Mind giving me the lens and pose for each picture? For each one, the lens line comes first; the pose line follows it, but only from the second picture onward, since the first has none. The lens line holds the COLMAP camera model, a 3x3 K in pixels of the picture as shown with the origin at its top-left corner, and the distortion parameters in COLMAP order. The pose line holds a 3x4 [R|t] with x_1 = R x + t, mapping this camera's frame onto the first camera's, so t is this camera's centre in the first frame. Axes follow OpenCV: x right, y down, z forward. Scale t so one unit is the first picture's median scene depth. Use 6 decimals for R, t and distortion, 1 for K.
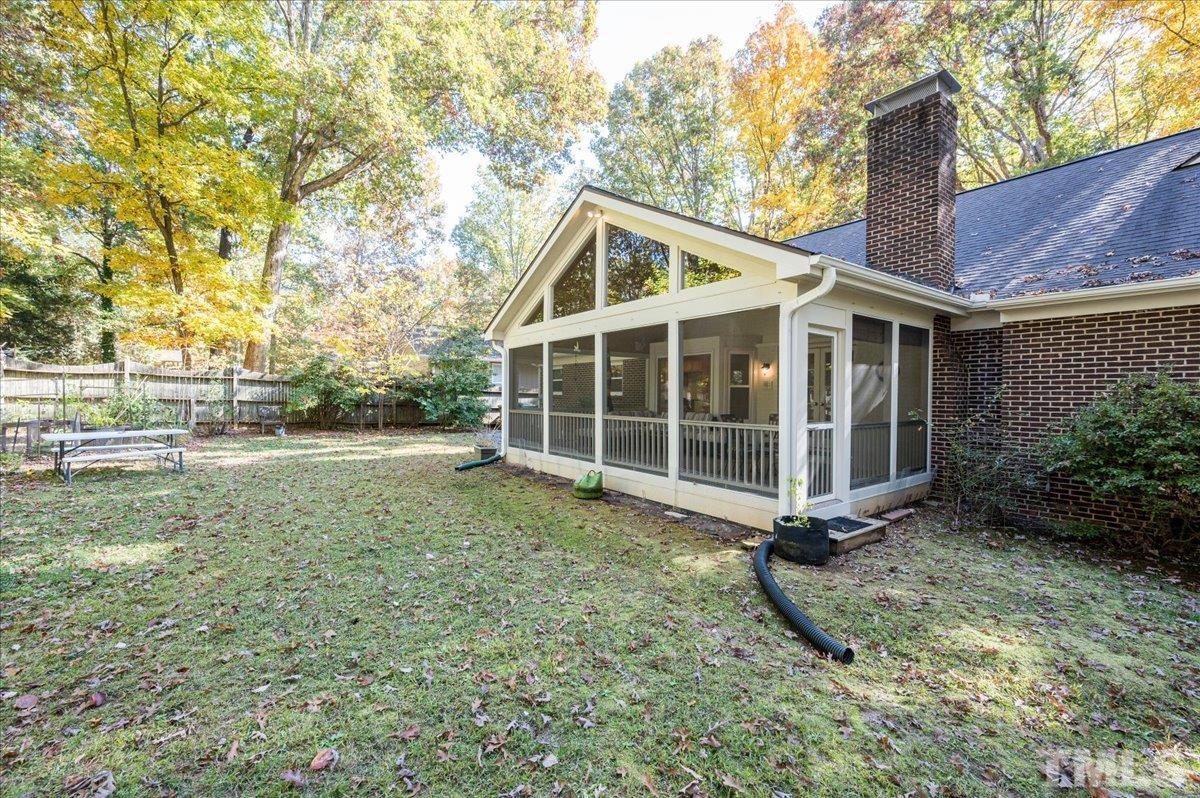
lens RADIAL K [[495.1, 0, 600.0], [0, 495.1, 399.0], [0, 0, 1]] dist [0.000906, -0.000046]
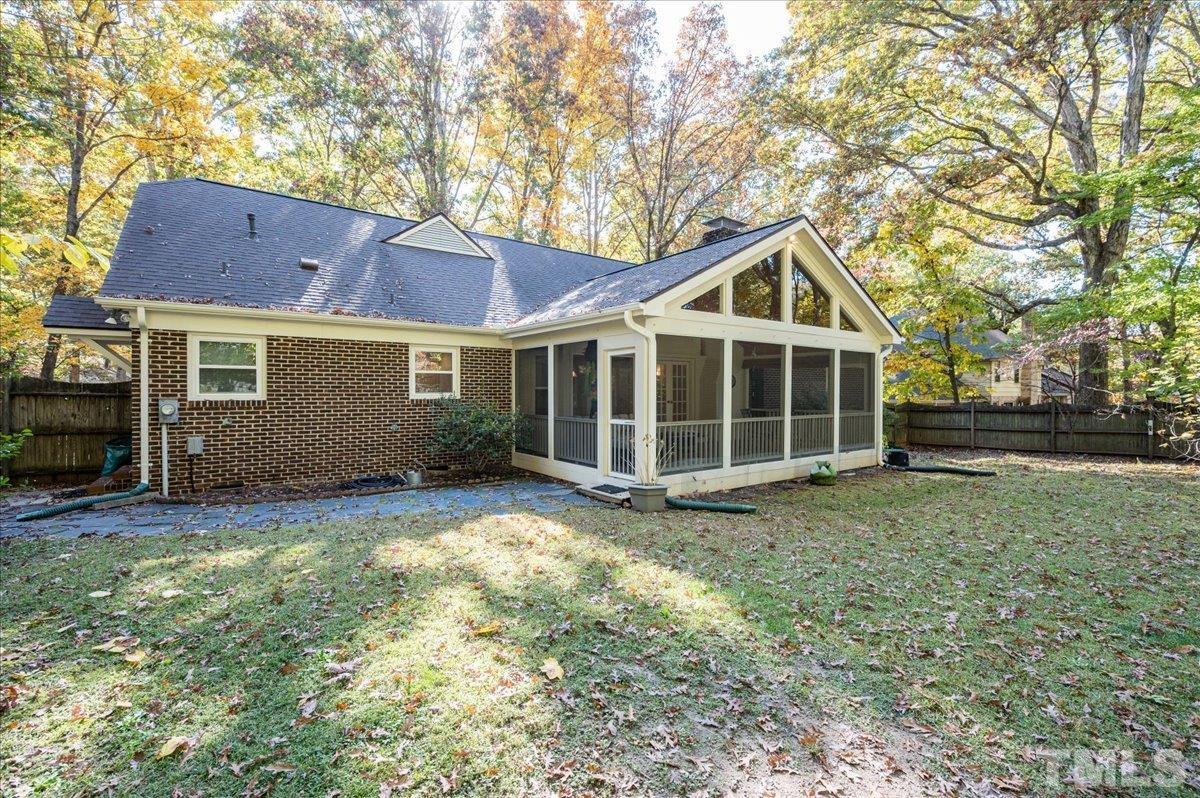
lens RADIAL K [[495.1, 0, 600.0], [0, 495.1, 399.0], [0, 0, 1]] dist [0.000906, -0.000046]
pose [[0.000299, -0.019599, 0.999808, -0.916892], [0.008152, 0.999775, 0.019596, -0.027236], [-0.999967, 0.008144, 0.000459, 1.142874]]
